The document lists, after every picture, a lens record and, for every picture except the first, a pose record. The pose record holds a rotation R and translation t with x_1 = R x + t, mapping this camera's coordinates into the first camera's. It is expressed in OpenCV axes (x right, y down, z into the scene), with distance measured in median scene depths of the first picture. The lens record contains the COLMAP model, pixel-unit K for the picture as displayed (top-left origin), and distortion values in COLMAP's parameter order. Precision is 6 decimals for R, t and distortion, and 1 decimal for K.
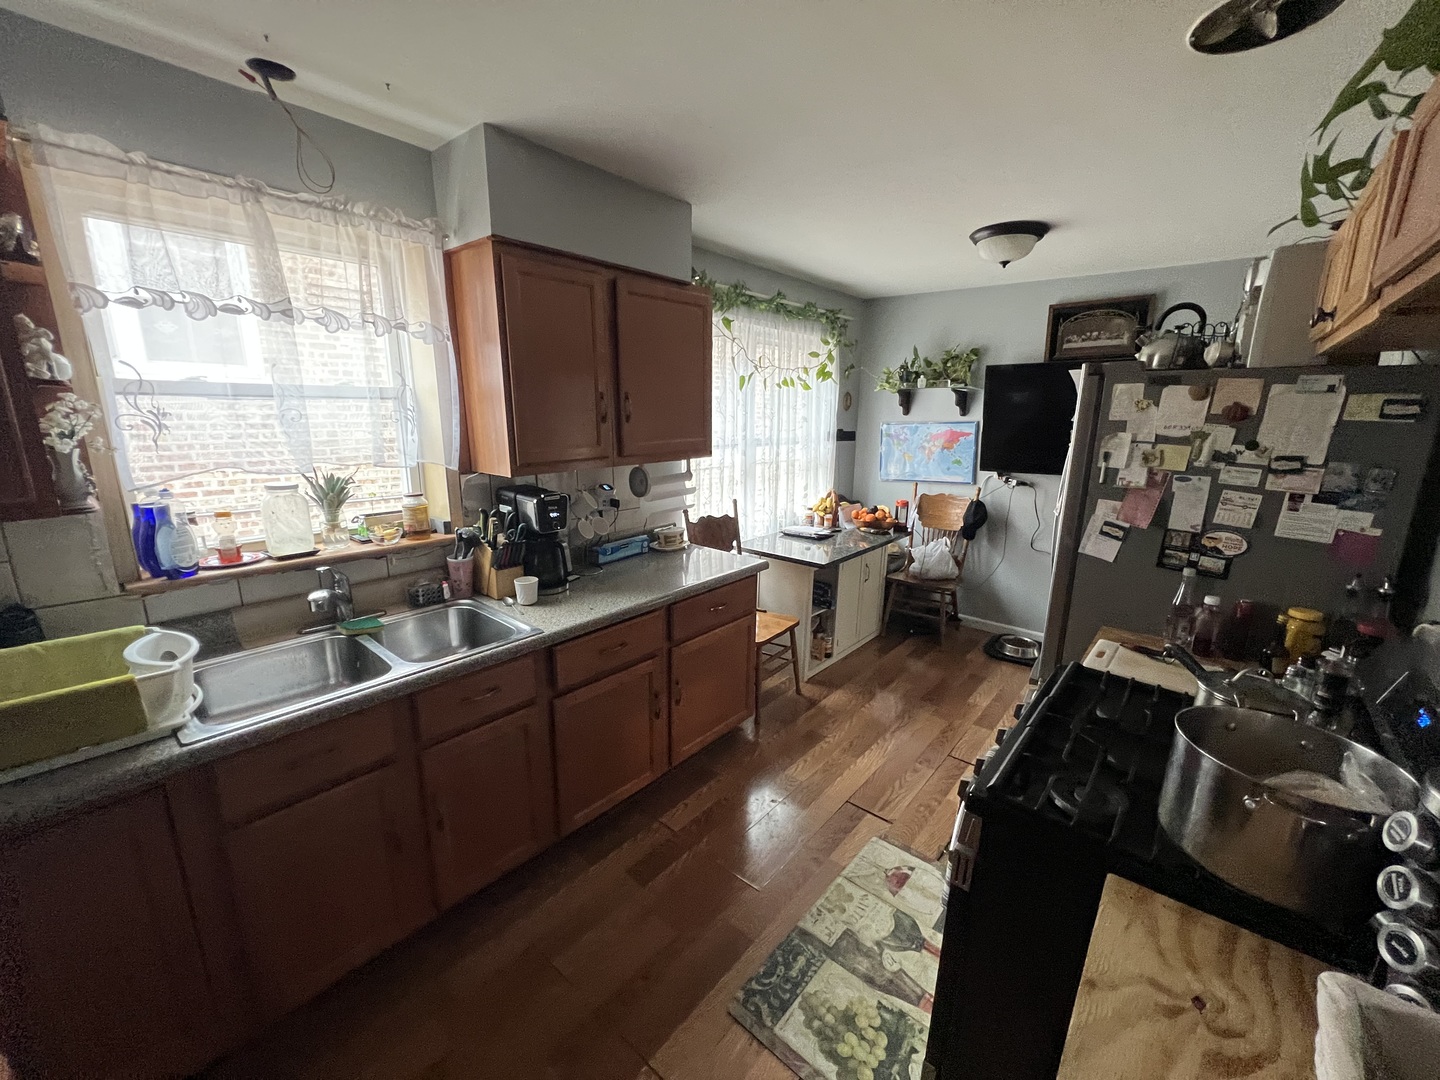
lens RADIAL K [[576.1, 0, 719.4], [0, 576.1, 540.0], [0, 0, 1]] dist [-0.000270, 0.000190]
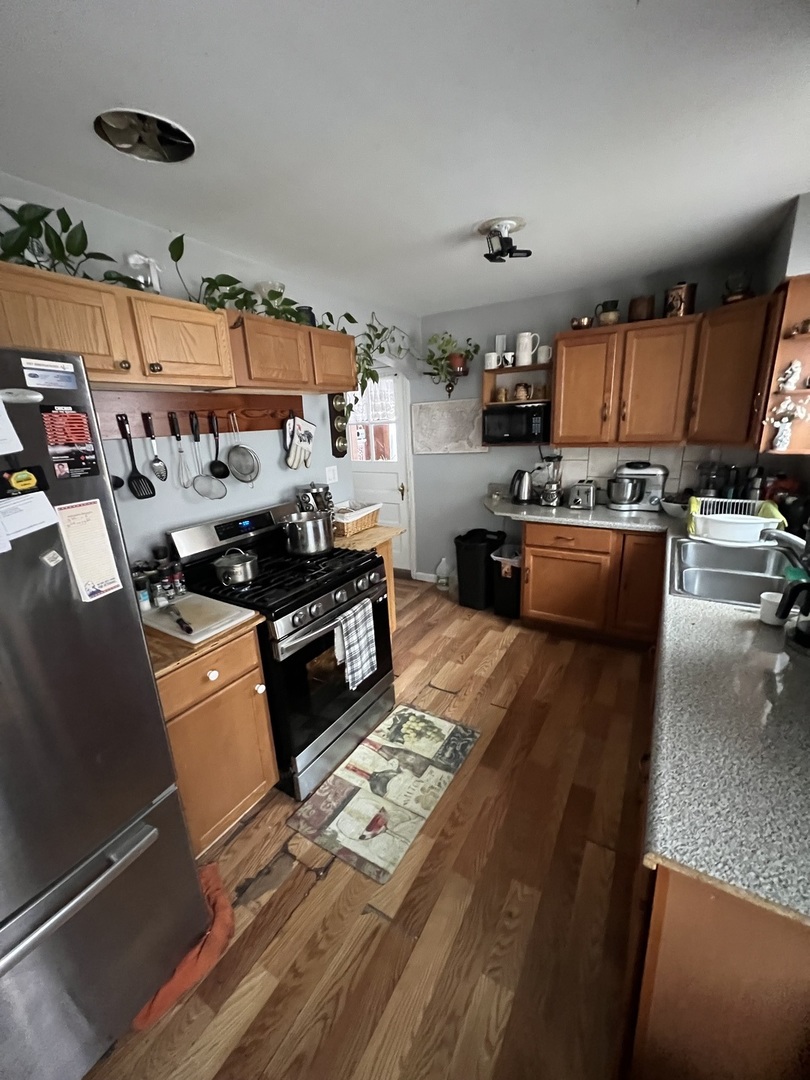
lens RADIAL K [[432.1, 0, 404.8], [0, 432.1, 541.7], [0, 0, 1]] dist [-0.000270, 0.000190]
pose [[-0.985147, 0.072966, -0.155440, 0.395512], [-0.010742, 0.877265, 0.479887, -0.382645], [0.171377, 0.474429, -0.863451, 1.696559]]
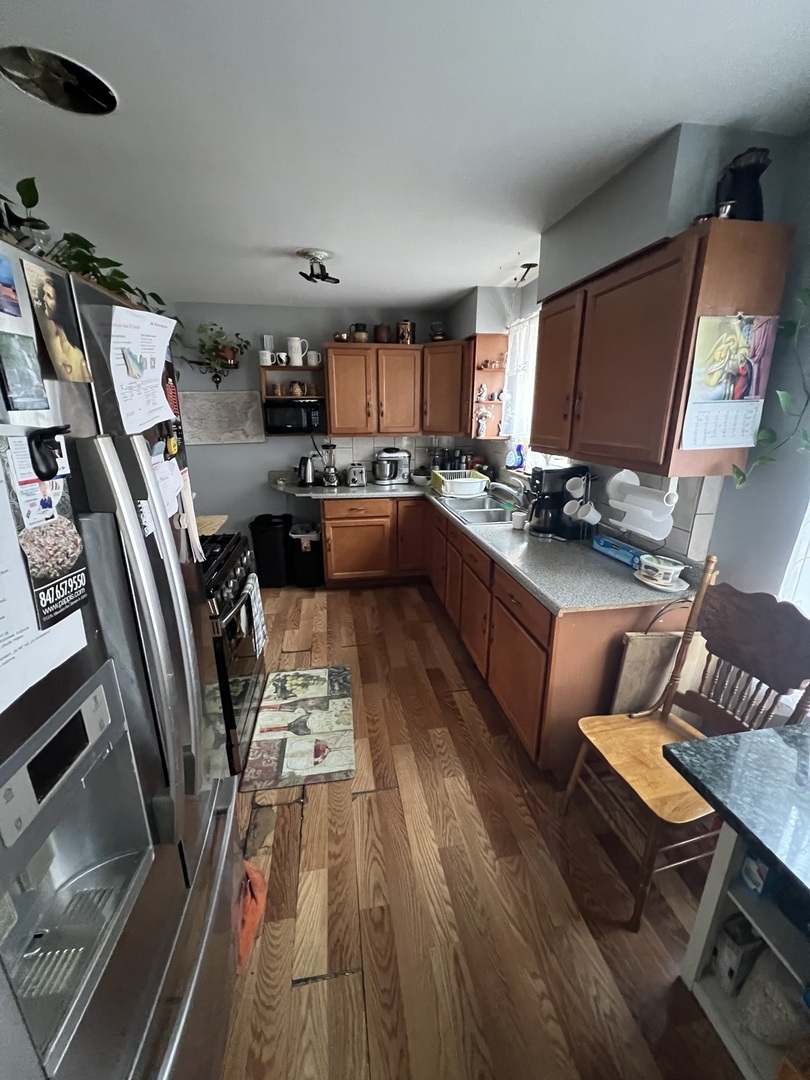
lens RADIAL K [[432.1, 0, 405.6], [0, 432.1, 540.1], [0, 0, 1]] dist [-0.000270, 0.000190]
pose [[-0.637197, 0.208161, -0.742057, 0.956126], [-0.186244, 0.892708, 0.410348, -0.368736], [0.747859, 0.399676, -0.530063, 1.702043]]
